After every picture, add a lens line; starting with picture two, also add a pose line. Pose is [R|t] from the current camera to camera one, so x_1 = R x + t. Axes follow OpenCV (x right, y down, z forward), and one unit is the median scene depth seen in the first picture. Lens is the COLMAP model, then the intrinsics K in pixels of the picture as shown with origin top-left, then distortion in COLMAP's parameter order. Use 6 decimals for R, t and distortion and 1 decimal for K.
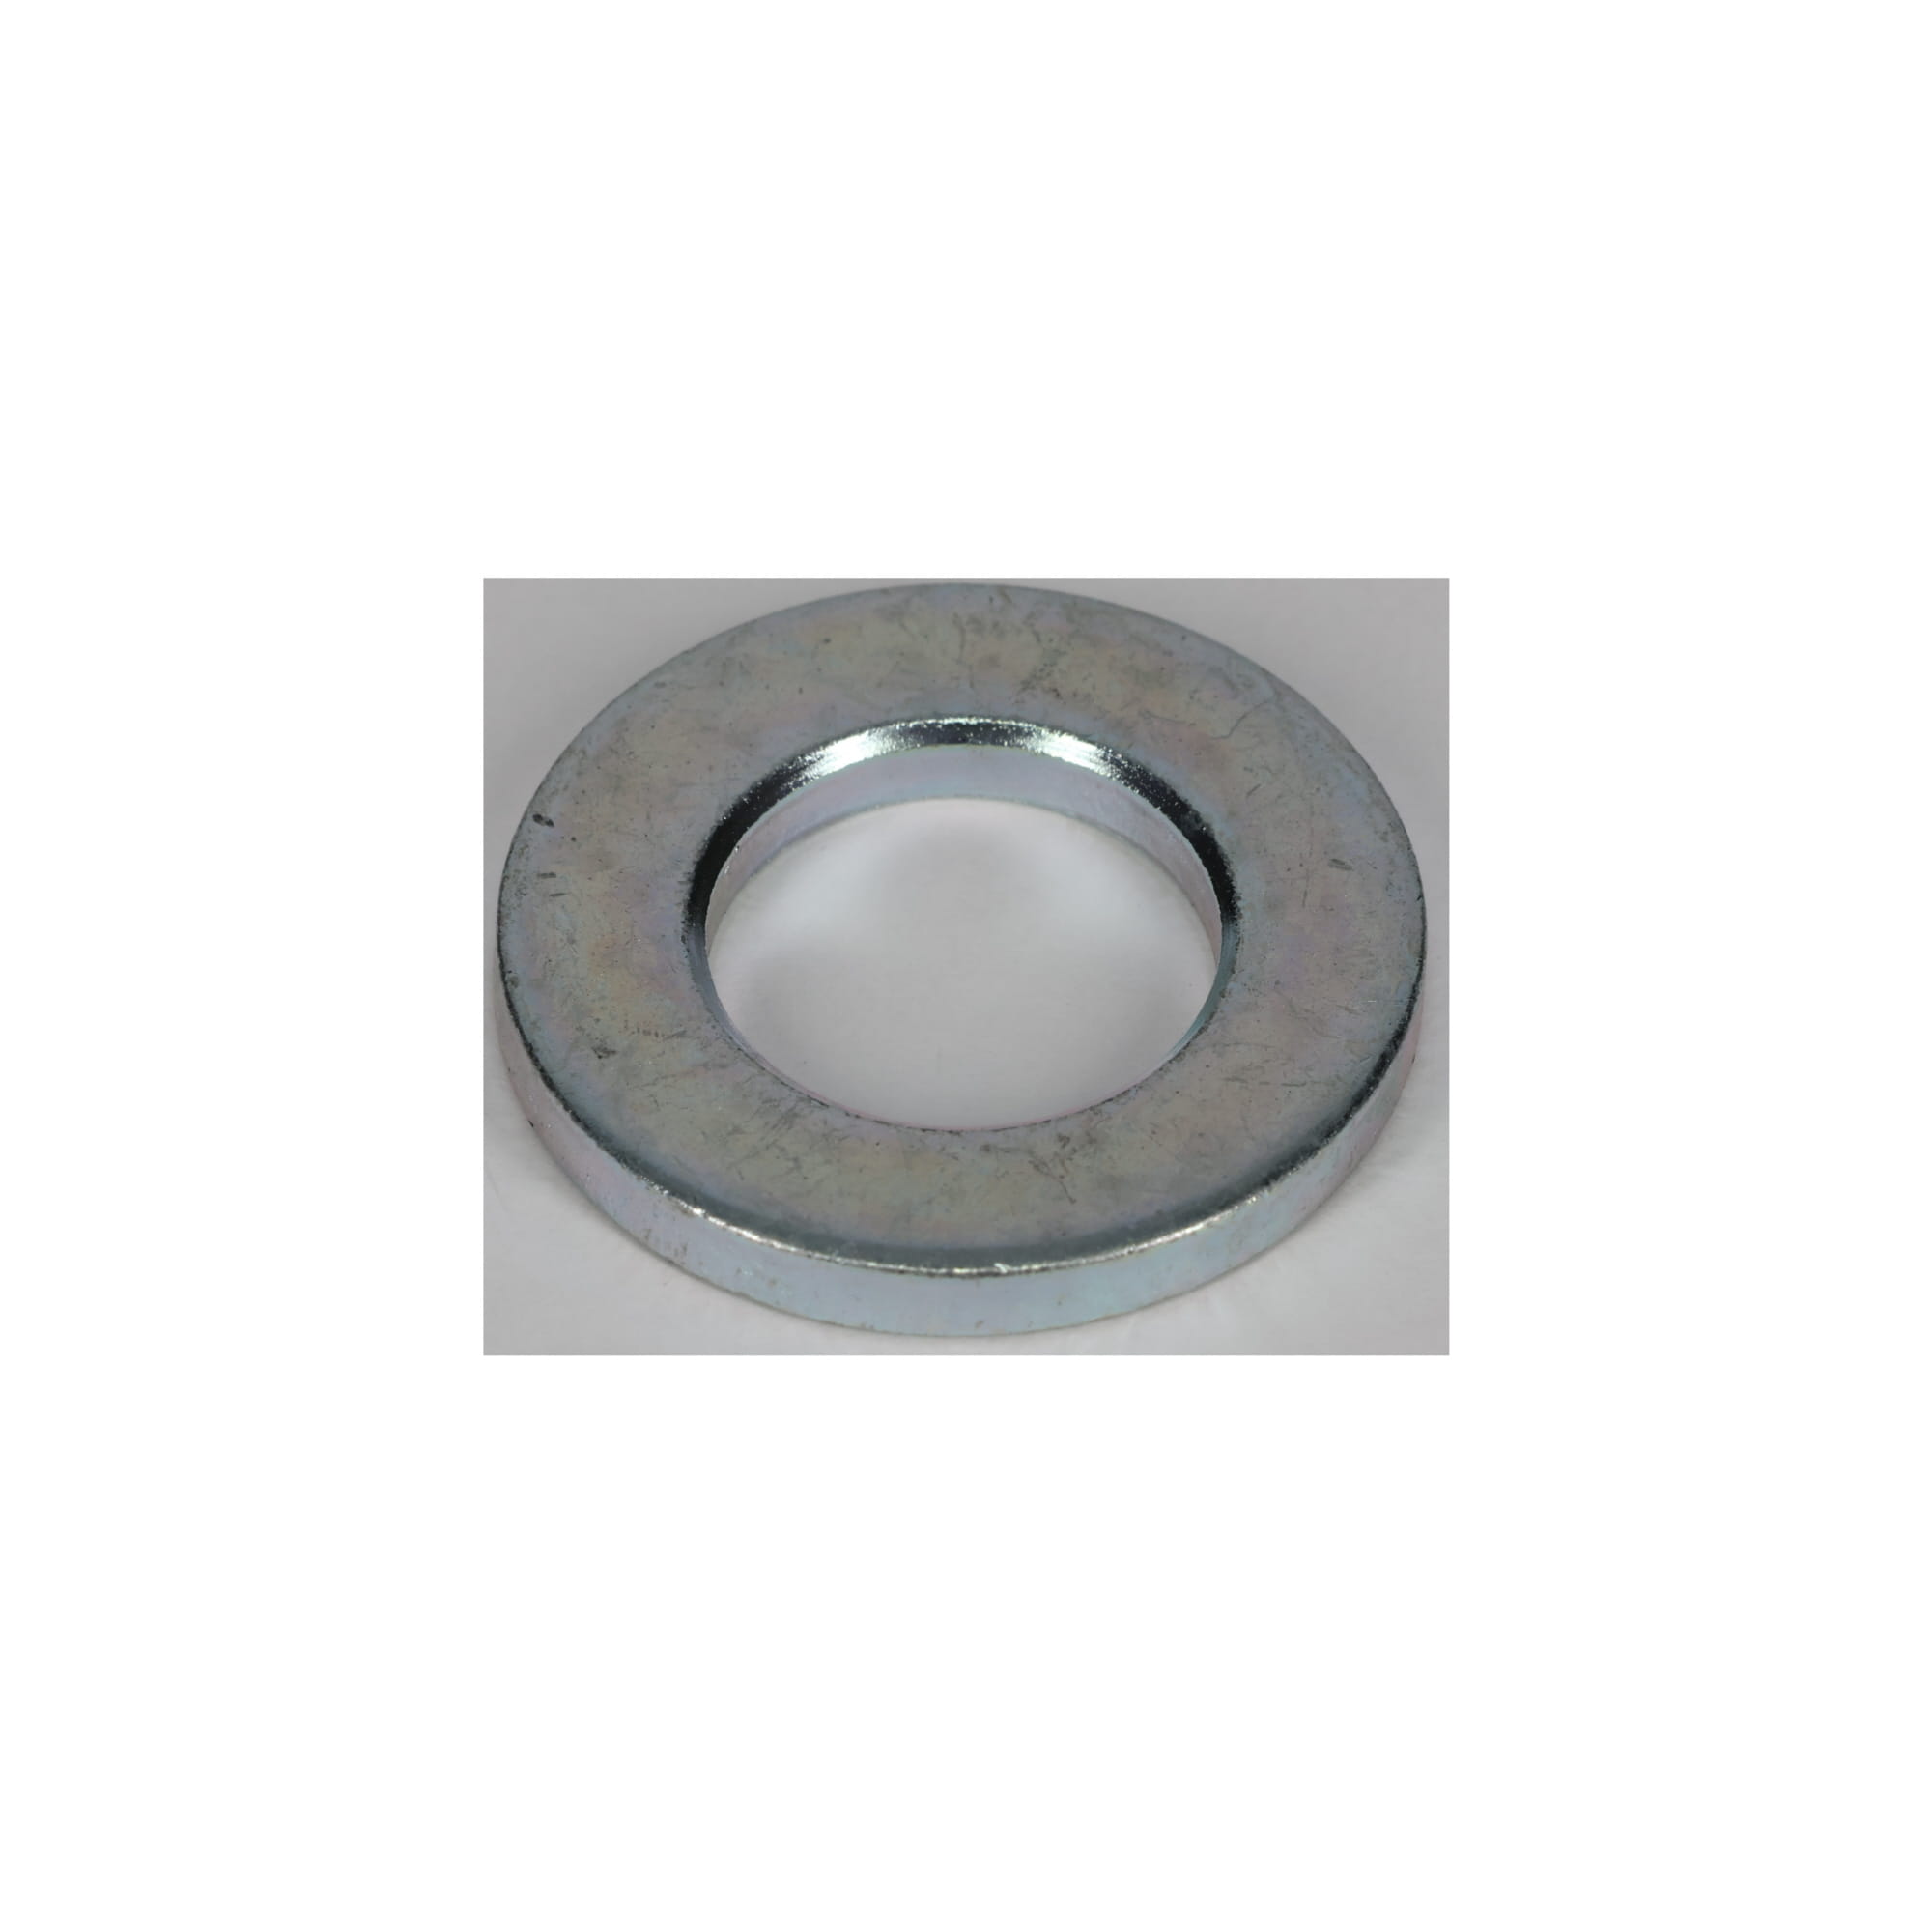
lens RADIAL K [[11774.1, 0, 1040.0], [0, 11774.1, 965.8], [0, 0, 1]] dist [1.969440, 6.158491]
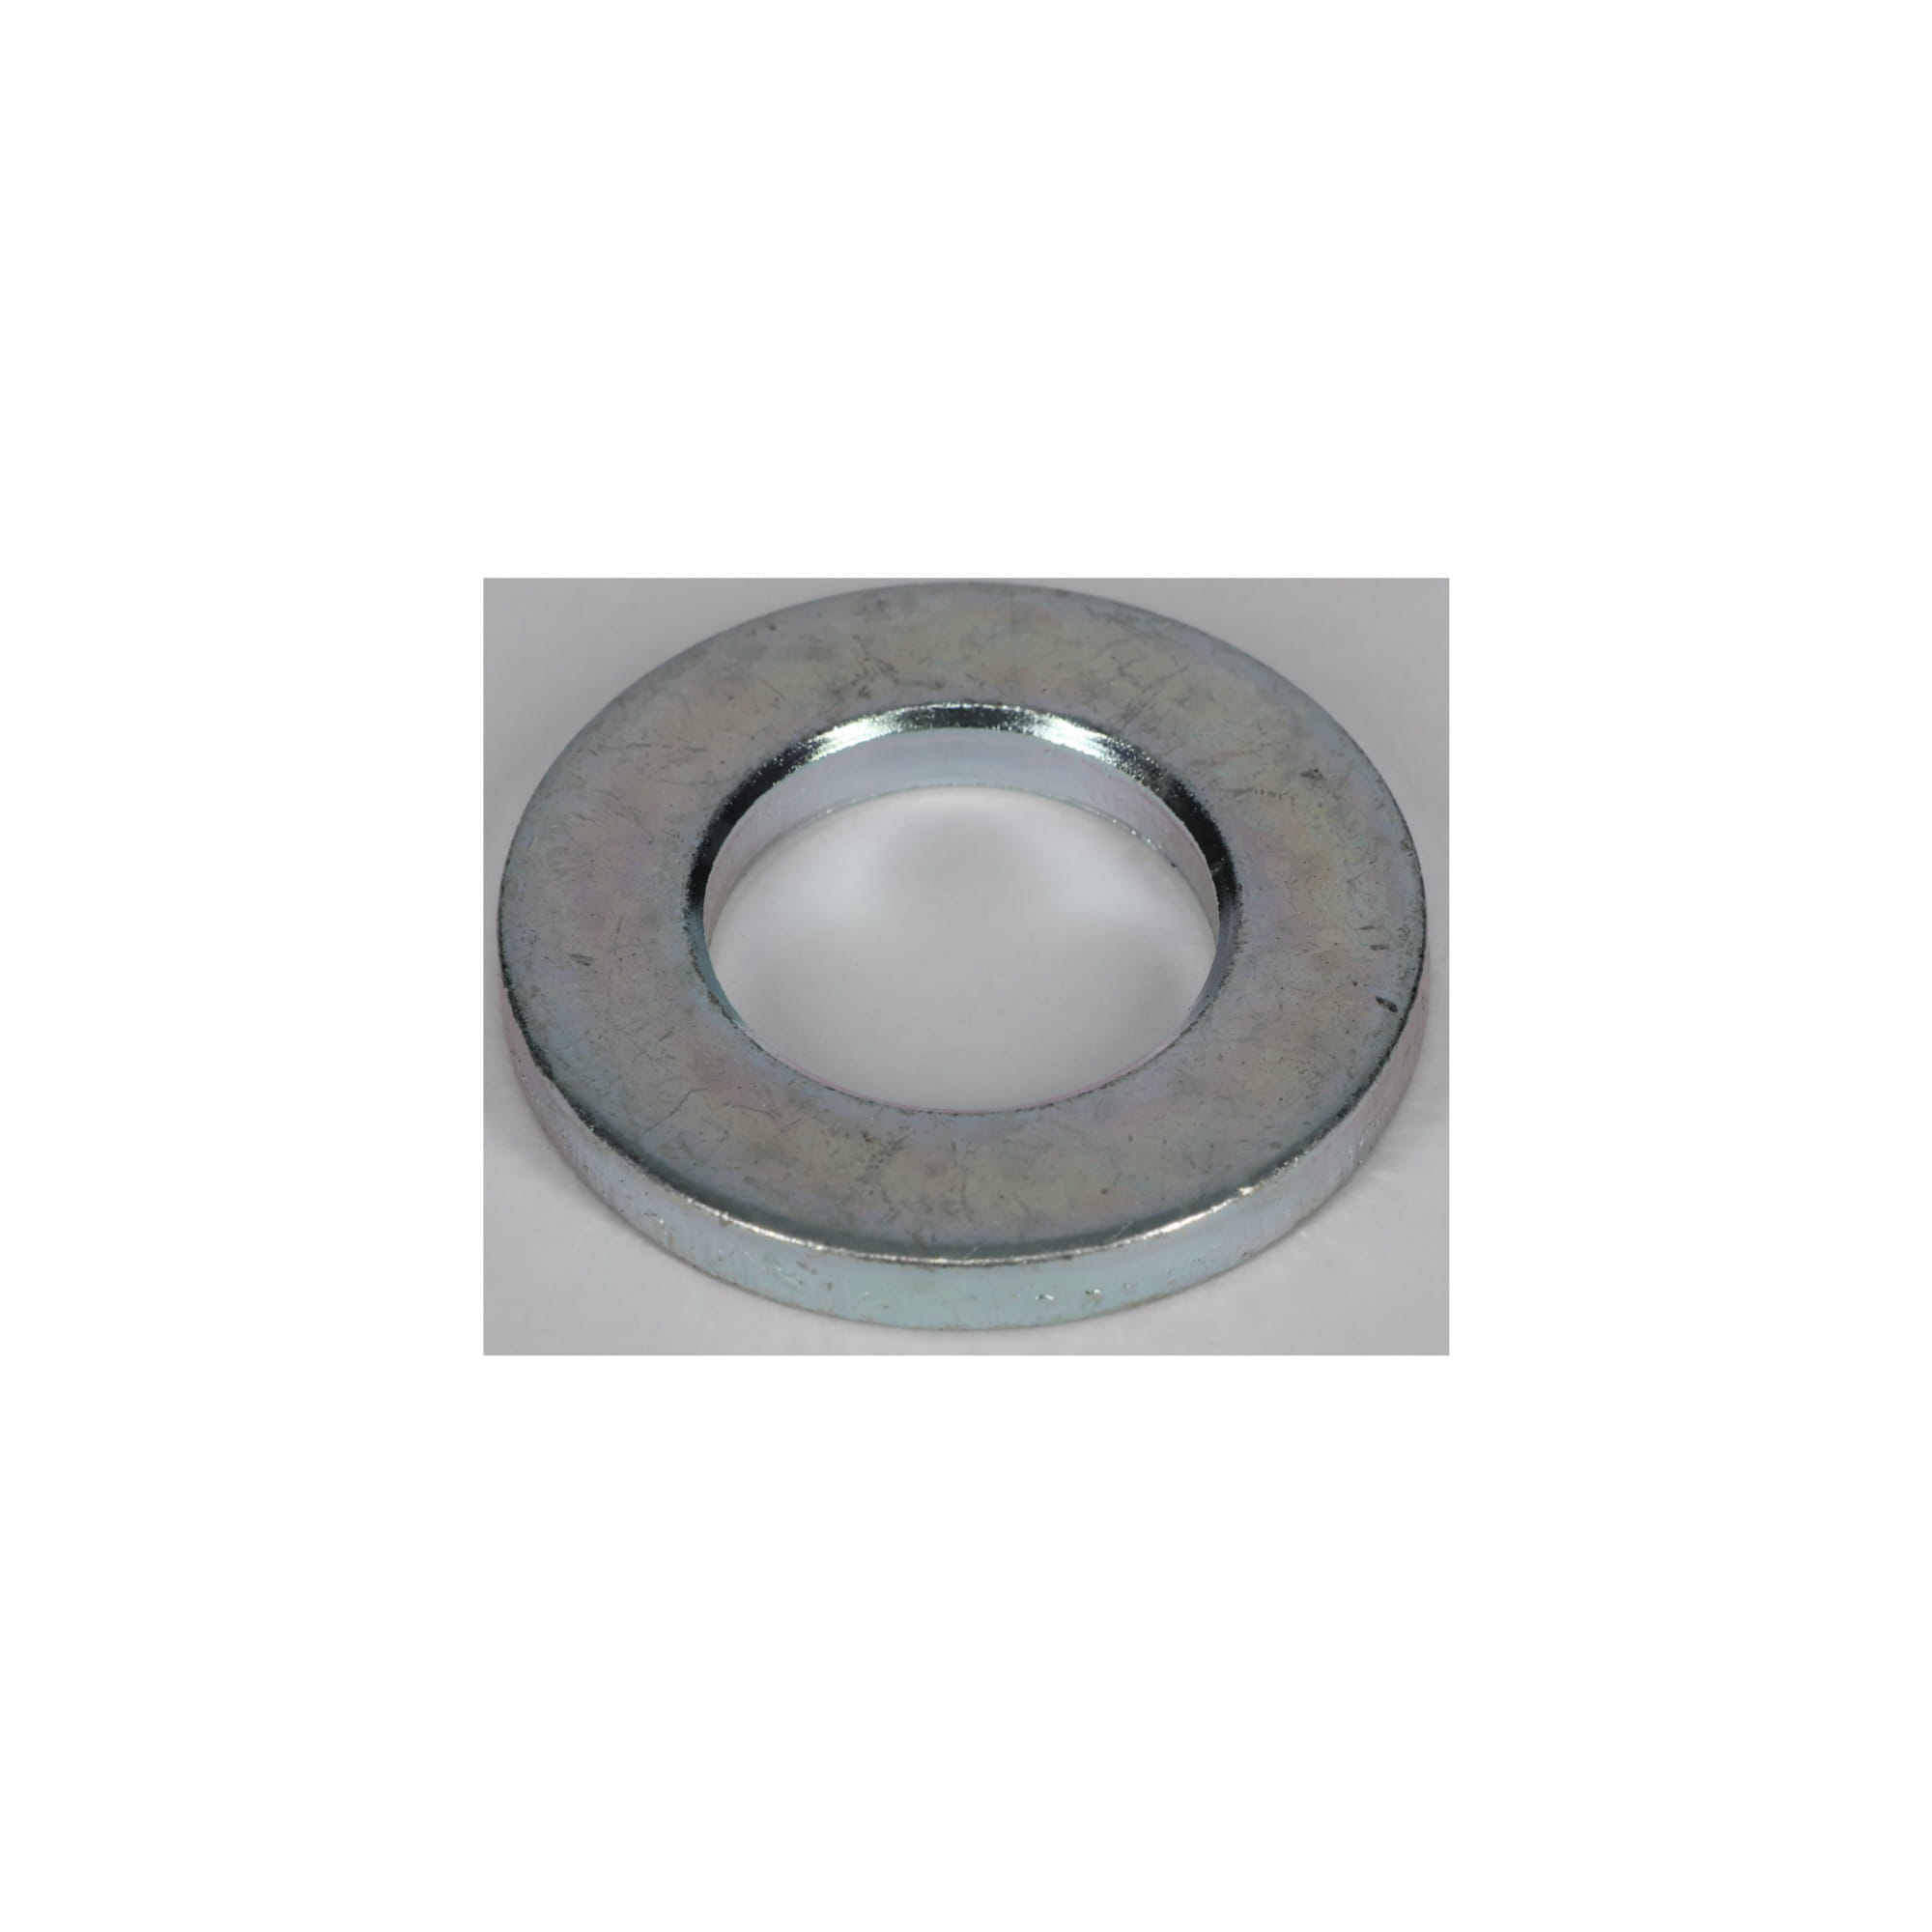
lens RADIAL K [[11774.1, 0, 1040.0], [0, 11774.1, 965.8], [0, 0, 1]] dist [1.969440, 6.158491]
pose [[-0.999887, -0.008499, -0.012369, -0.000786], [-0.011329, -0.113073, 0.993522, -0.998071], [-0.009843, 0.993550, 0.112964, 0.890966]]
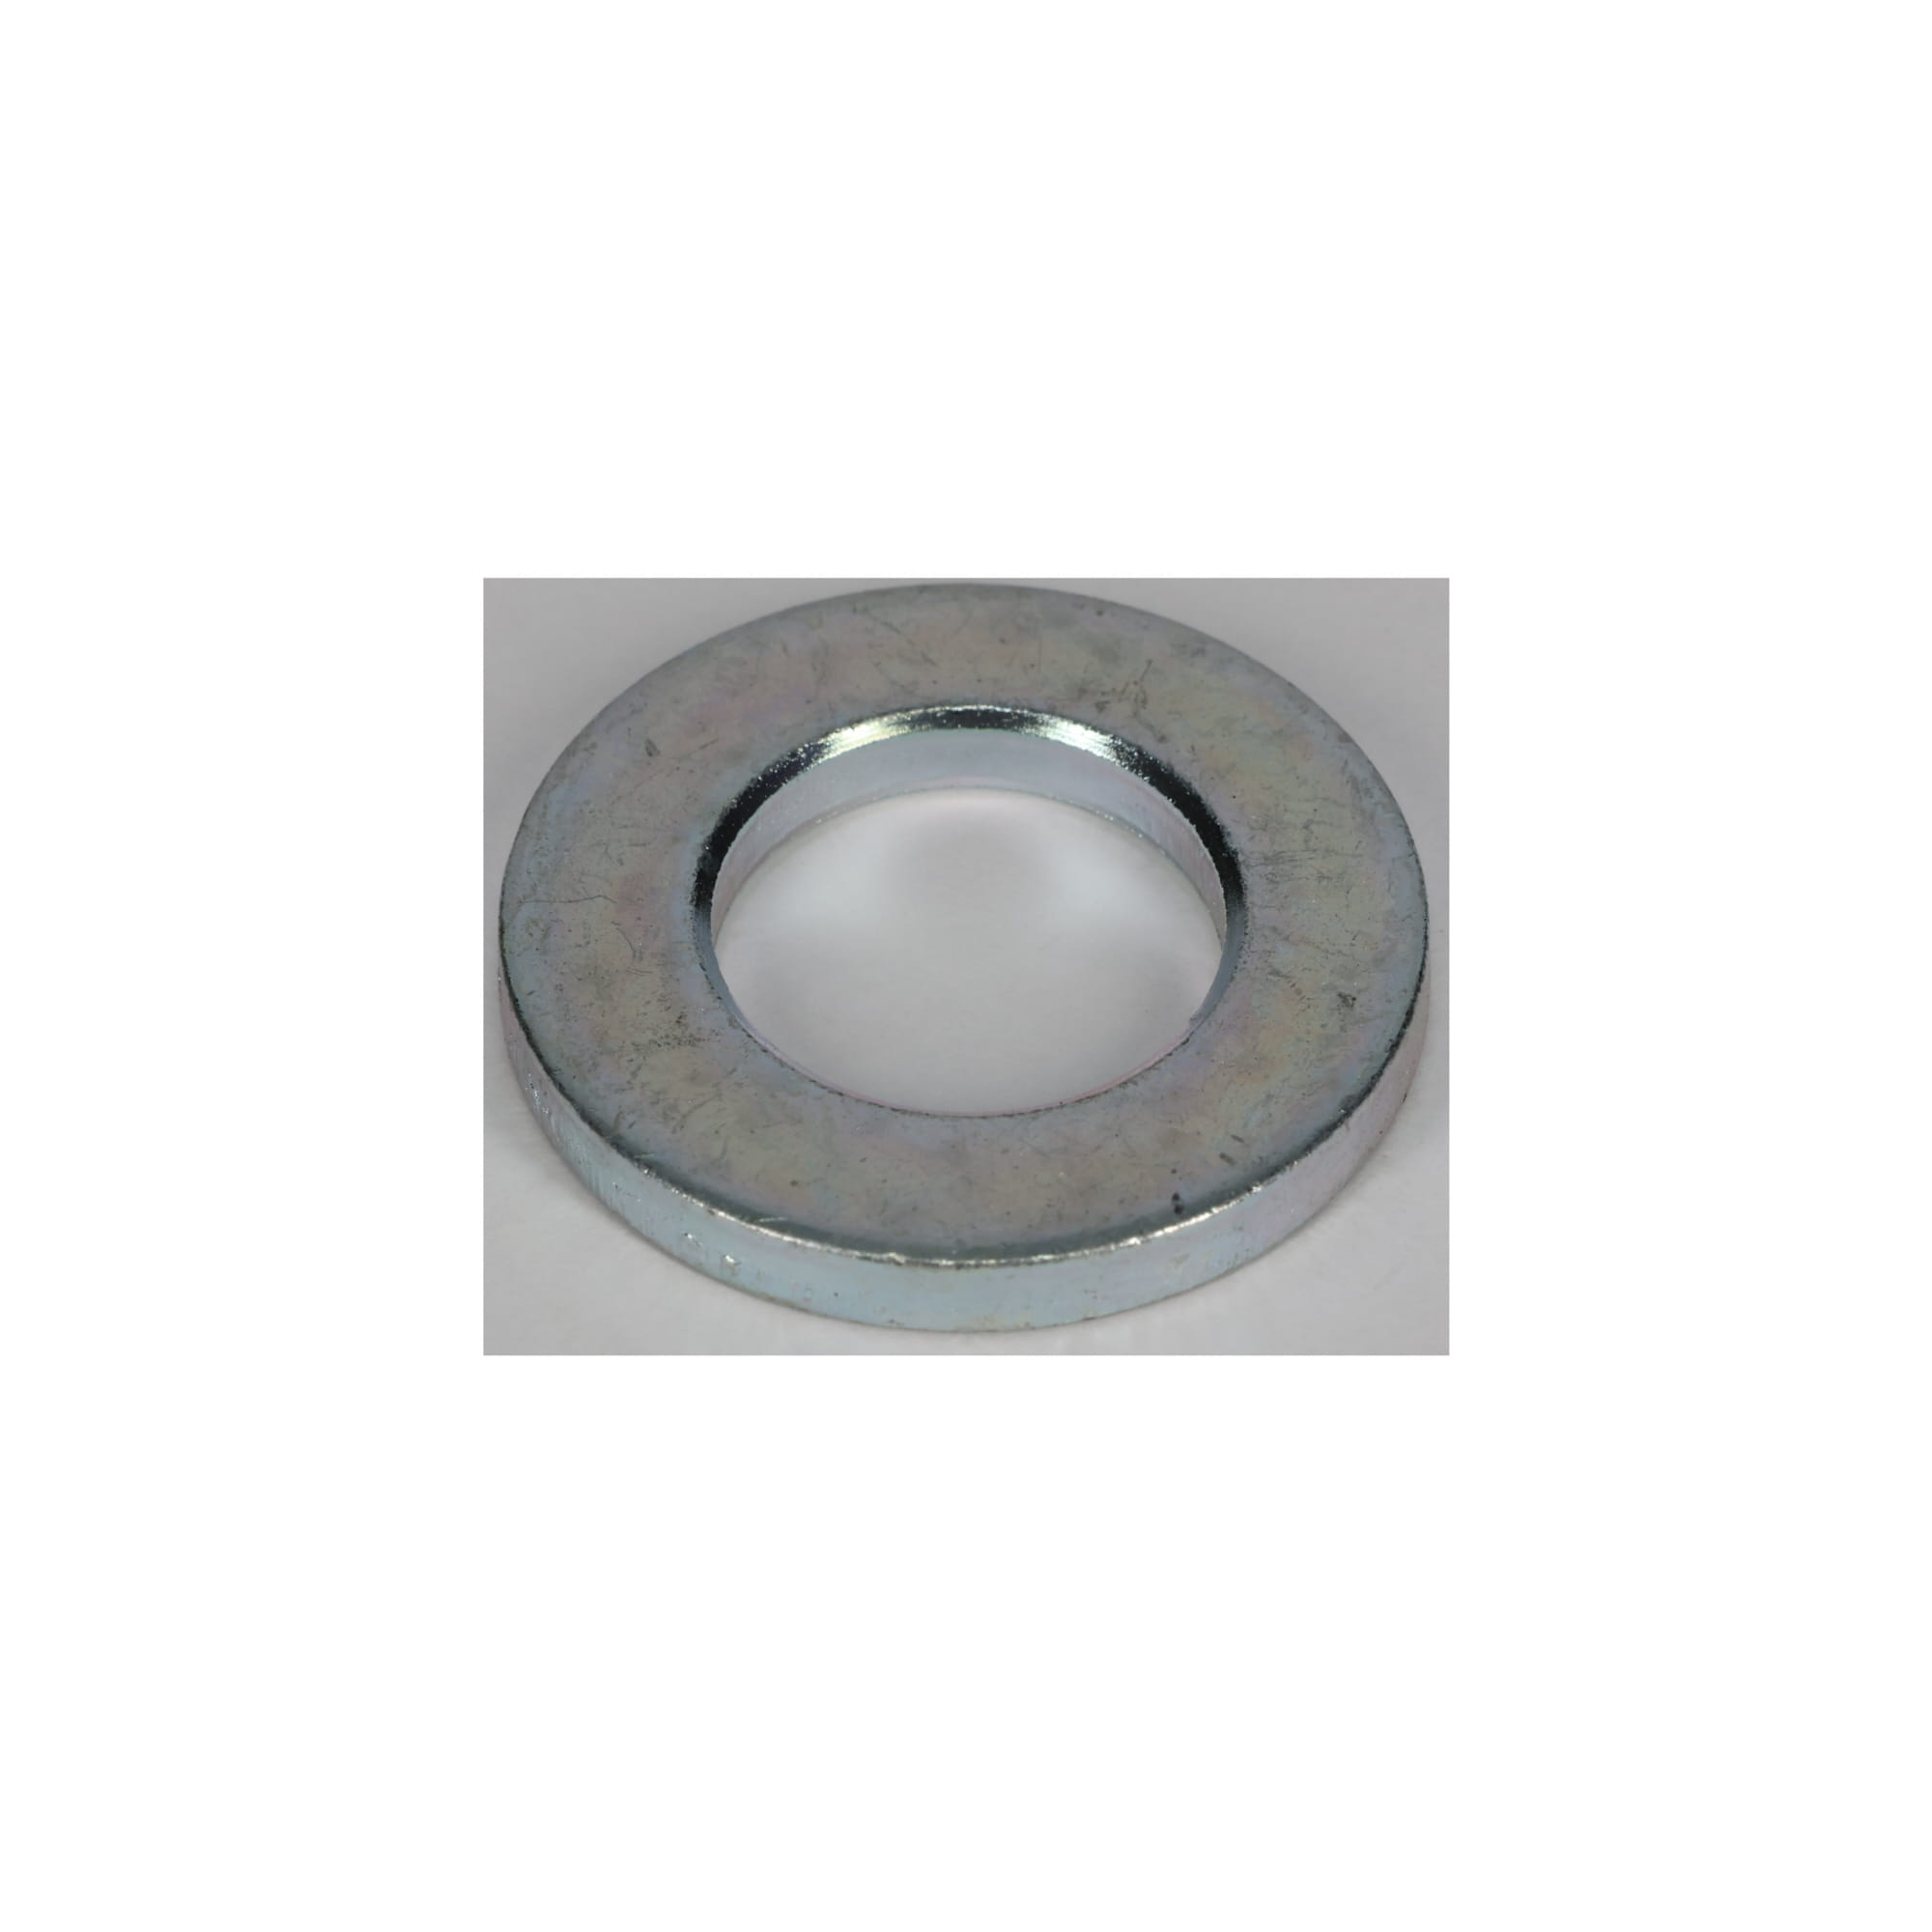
lens RADIAL K [[11774.1, 0, 1040.0], [0, 11774.1, 965.8], [0, 0, 1]] dist [1.969440, 6.158491]
pose [[-0.707752, -0.533264, 0.463375, -0.476503], [0.520498, 0.049881, 0.852405, -0.852249], [-0.477670, 0.844477, 0.242259, 0.758118]]
